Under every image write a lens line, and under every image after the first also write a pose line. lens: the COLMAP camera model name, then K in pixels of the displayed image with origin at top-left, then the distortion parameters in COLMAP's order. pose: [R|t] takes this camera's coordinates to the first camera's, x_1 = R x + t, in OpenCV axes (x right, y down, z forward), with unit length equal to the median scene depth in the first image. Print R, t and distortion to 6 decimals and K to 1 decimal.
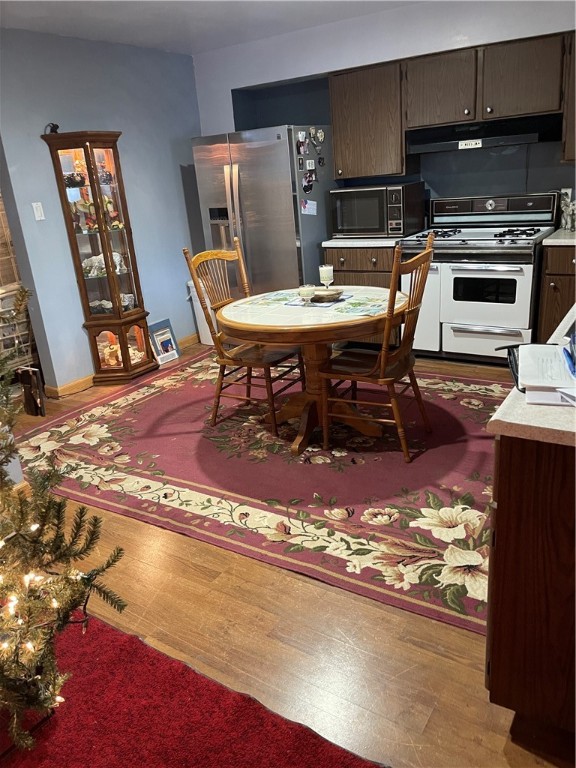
lens RADIAL K [[588.5, 0, 283.9], [0, 588.5, 384.0], [0, 0, 1]] dist [0.052154, -0.054450]
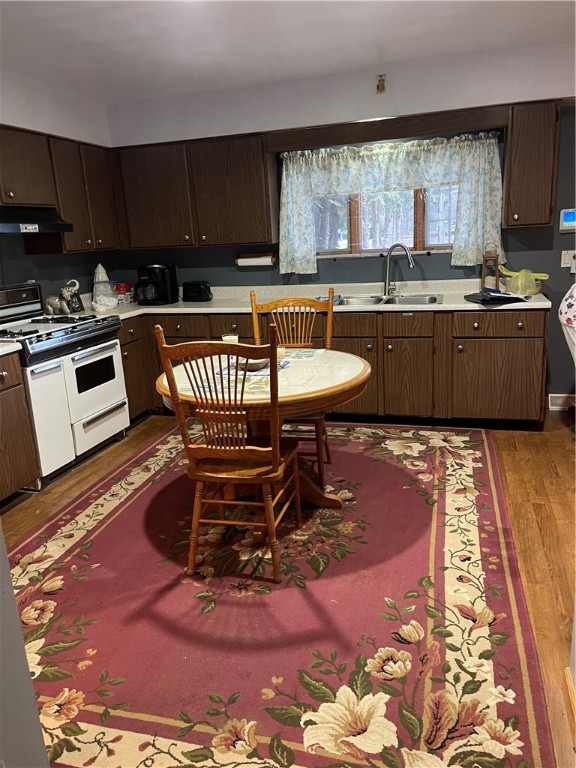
lens RADIAL K [[588.5, 0, 285.6], [0, 588.5, 376.5], [0, 0, 1]] dist [0.052154, -0.054450]
pose [[-0.299604, -0.134272, 0.944568, -0.770692], [0.388652, 0.886999, 0.249364, -0.318754], [-0.871313, 0.441819, -0.213564, 1.089756]]
